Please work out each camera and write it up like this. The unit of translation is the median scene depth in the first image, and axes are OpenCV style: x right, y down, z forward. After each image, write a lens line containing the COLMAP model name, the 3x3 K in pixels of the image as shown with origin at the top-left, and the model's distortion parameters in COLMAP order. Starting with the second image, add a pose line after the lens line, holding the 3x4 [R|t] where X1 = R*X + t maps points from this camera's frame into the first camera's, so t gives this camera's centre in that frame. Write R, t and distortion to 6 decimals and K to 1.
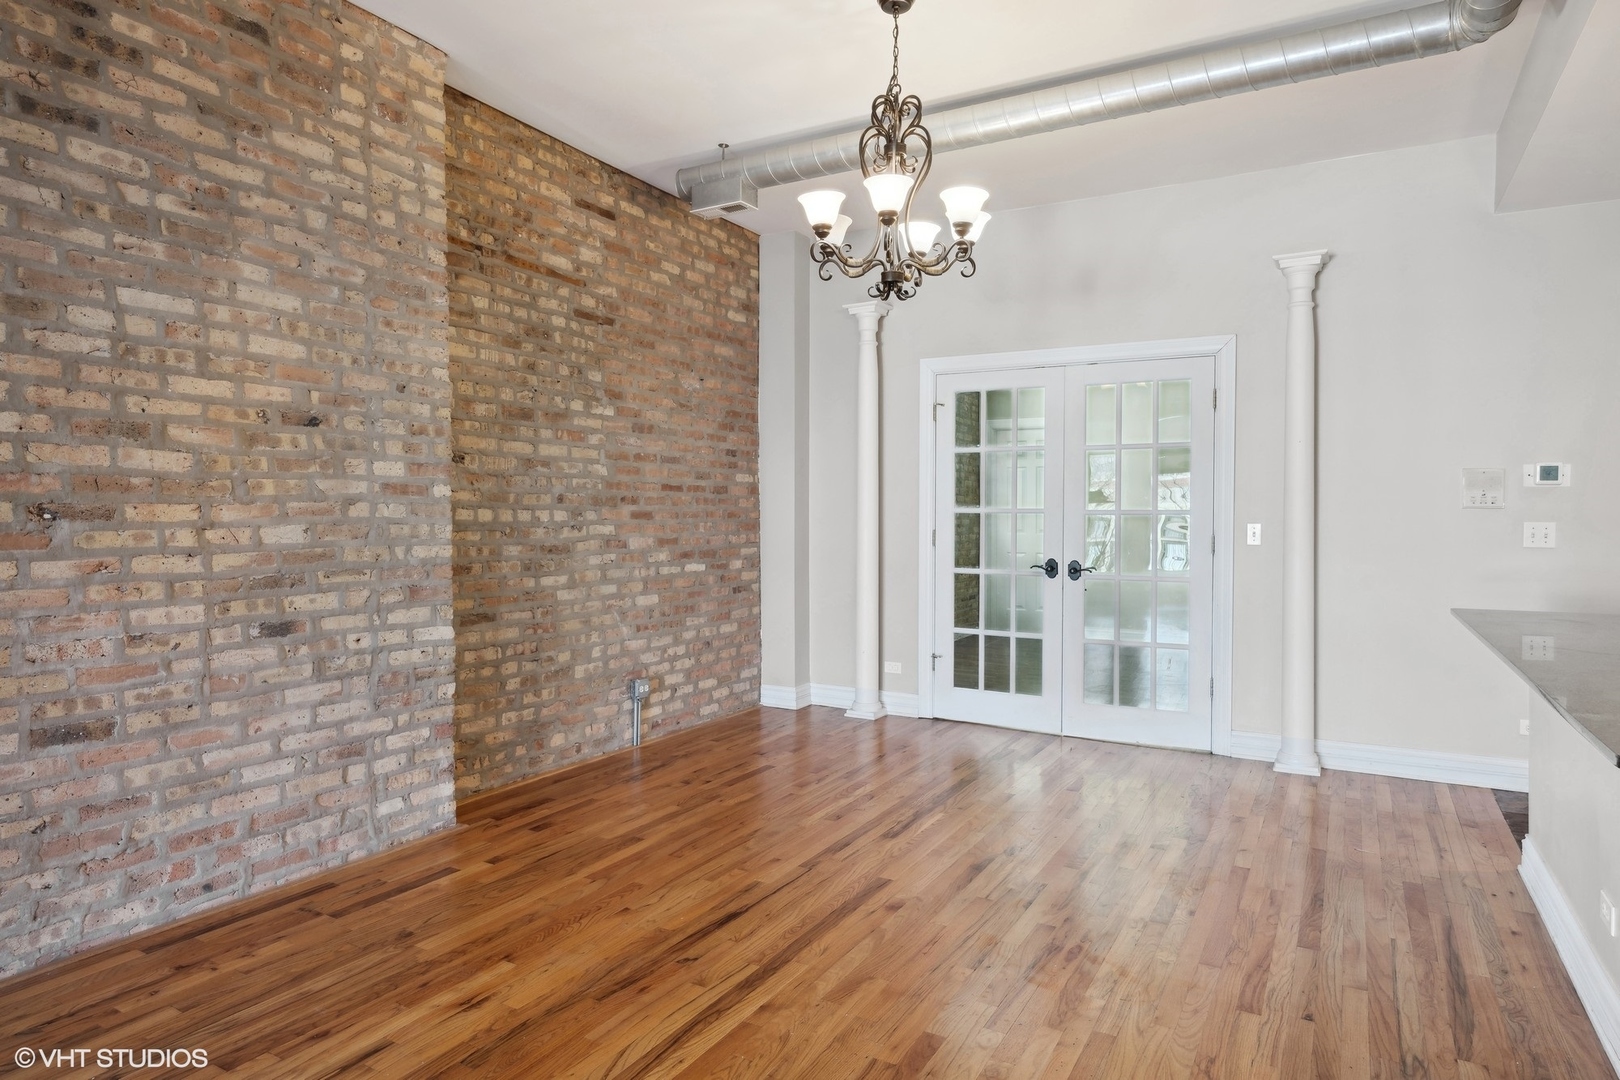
lens RADIAL K [[953.9, 0, 810.2], [0, 953.9, 528.5], [0, 0, 1]] dist [0.001208, -0.001077]
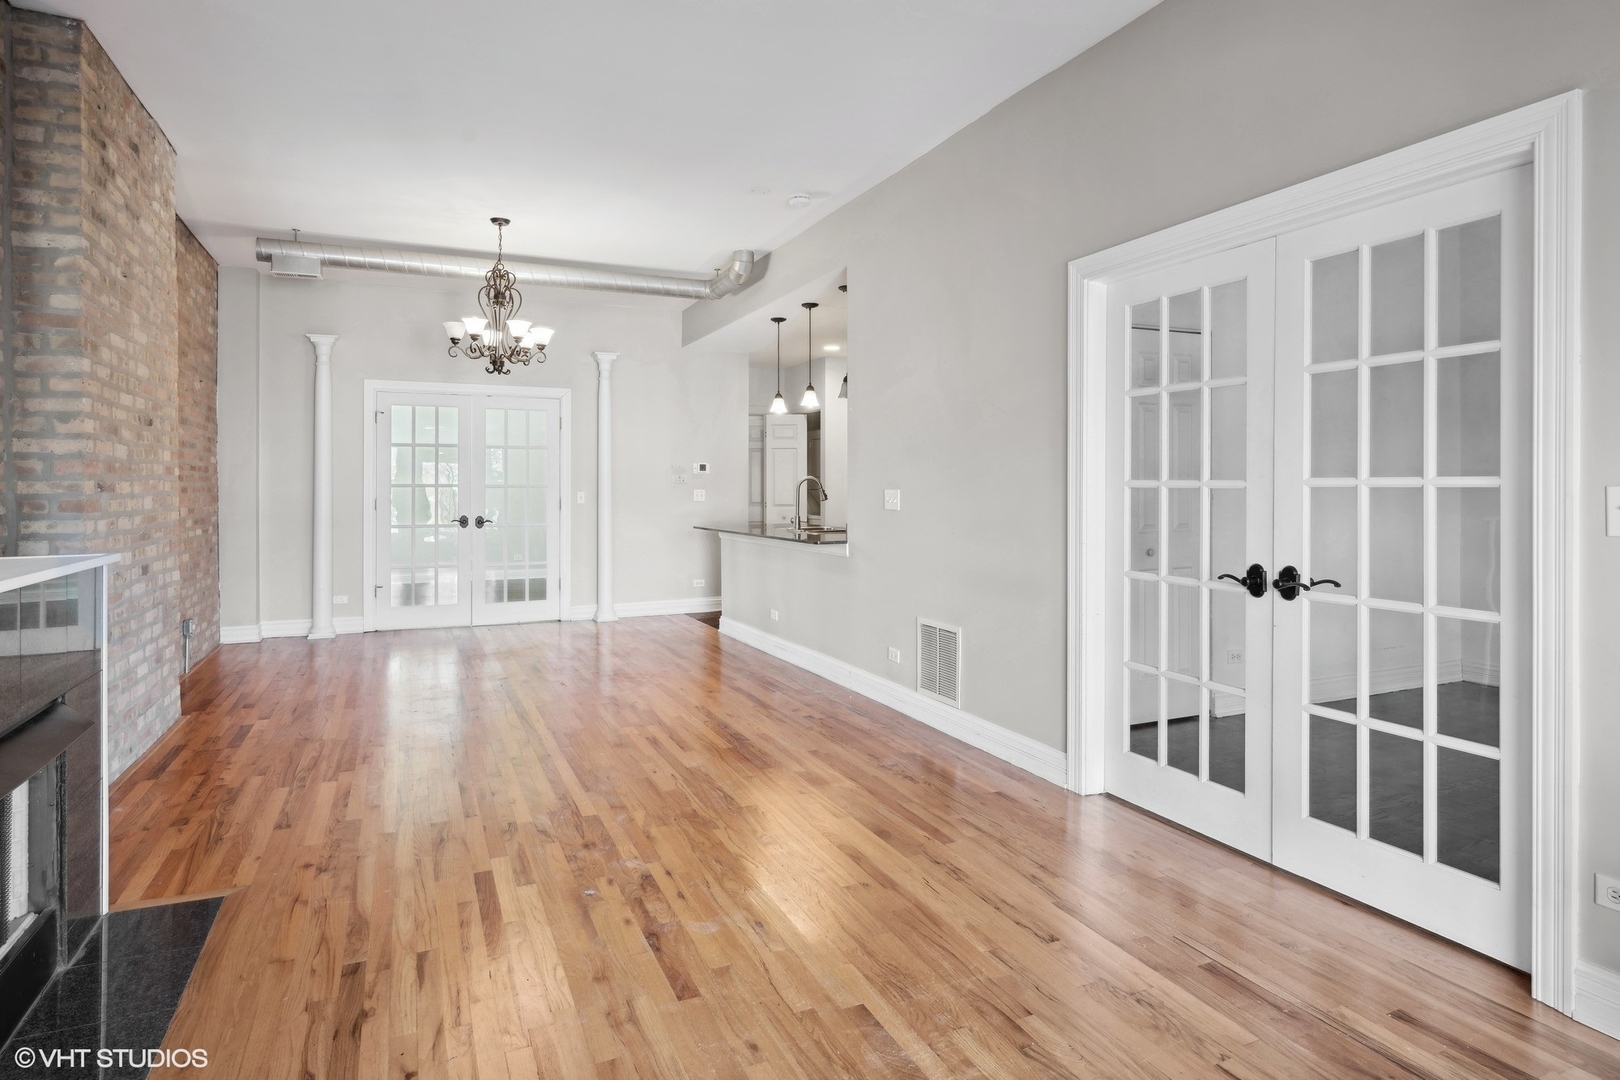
lens RADIAL K [[888.3, 0, 800.8], [0, 888.3, 480.2], [0, 0, 1]] dist [0.000711, 0.001118]
pose [[0.593721, 0.000806, 0.804671, -0.904458], [0.019925, 0.999678, -0.015703, 0.011359], [-0.804424, 0.025357, 0.593514, -0.493185]]
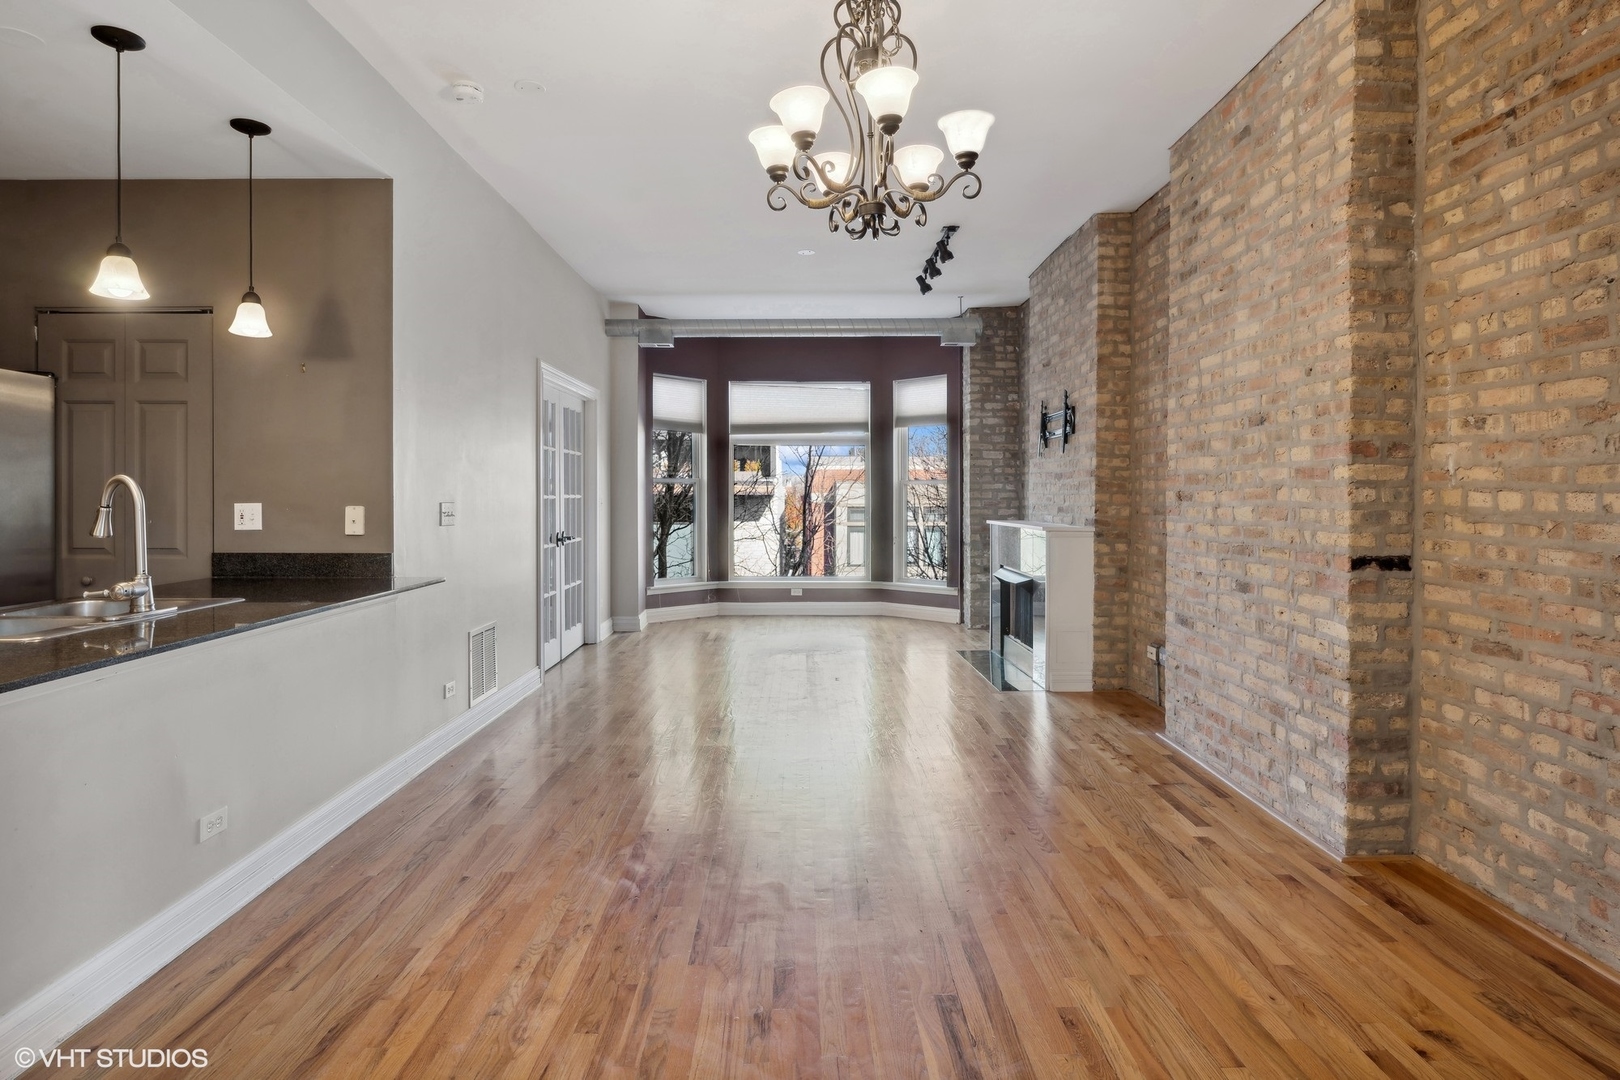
lens RADIAL K [[875.3, 0, 804.6], [0, 875.3, 505.2], [0, 0, 1]] dist [-0.000978, 0.000449]
pose [[-0.865745, 0.003283, -0.500475, 0.473616], [-0.011015, 0.999611, 0.025611, -0.024915], [0.500364, 0.027685, -0.865372, 1.497134]]
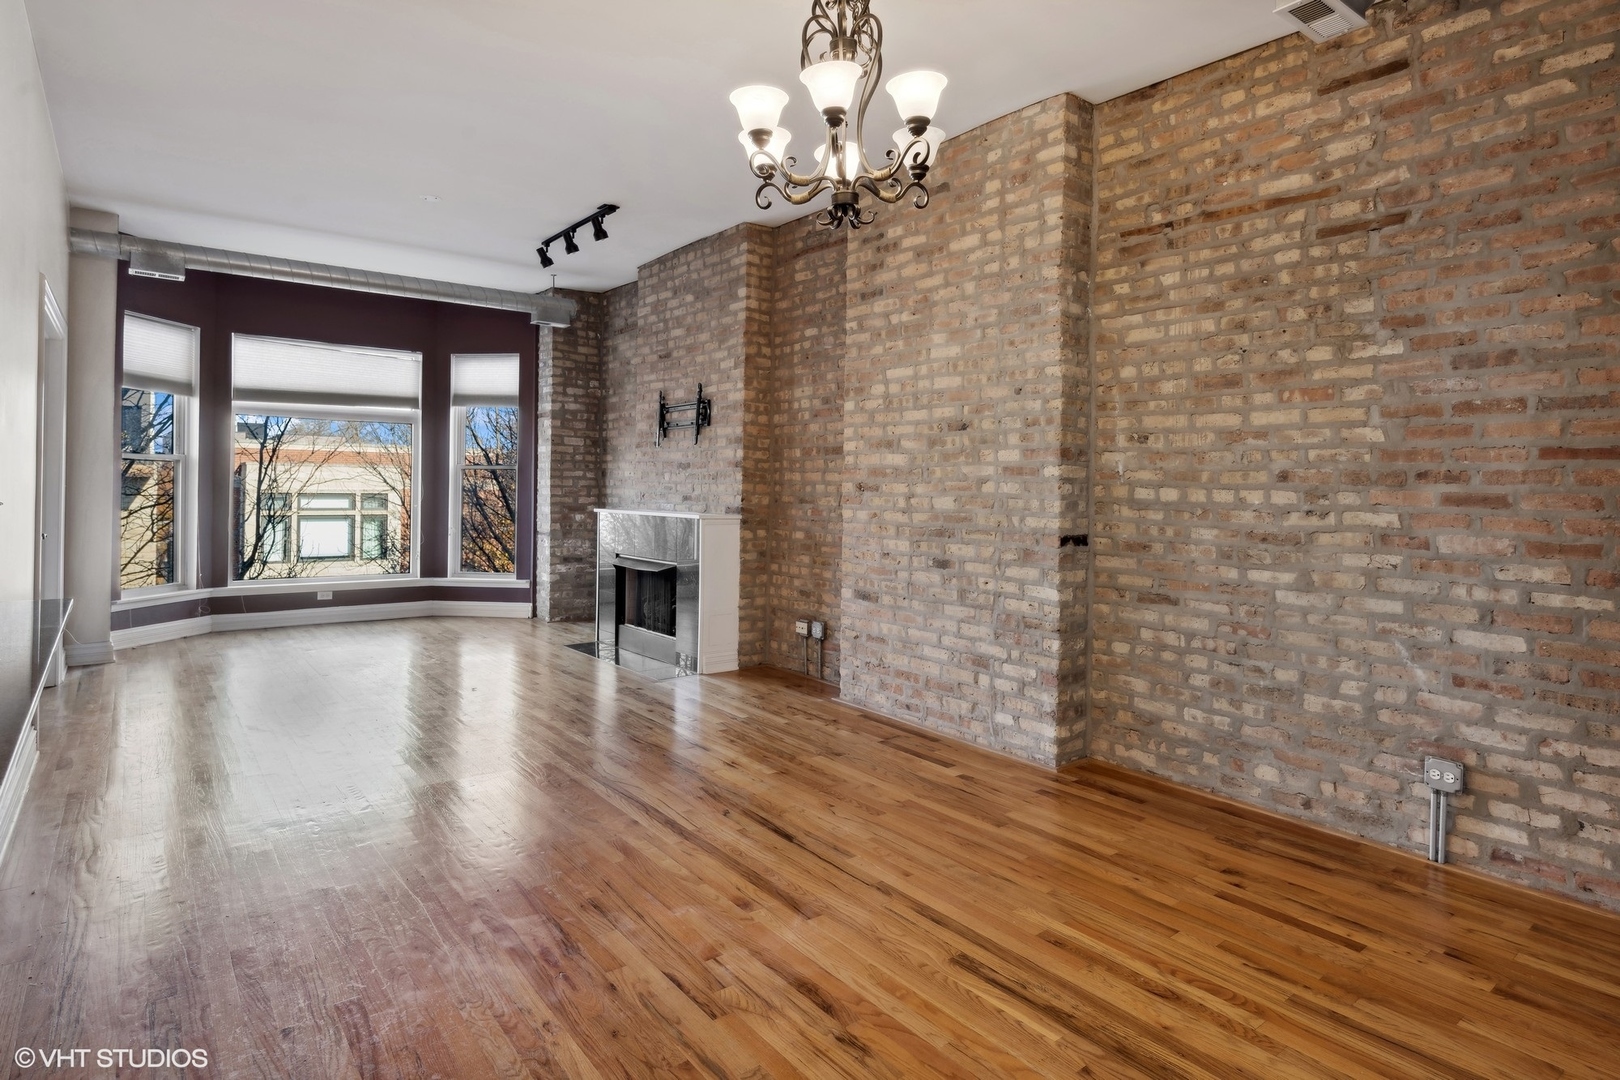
lens RADIAL K [[874.4, 0, 804.2], [0, 874.4, 485.1], [0, 0, 1]] dist [-0.001671, -0.000327]
pose [[-0.384033, -0.010412, -0.923261, 0.729470], [-0.032220, 0.999479, 0.002130, -0.015749], [0.922757, 0.030565, -0.384168, 1.160579]]
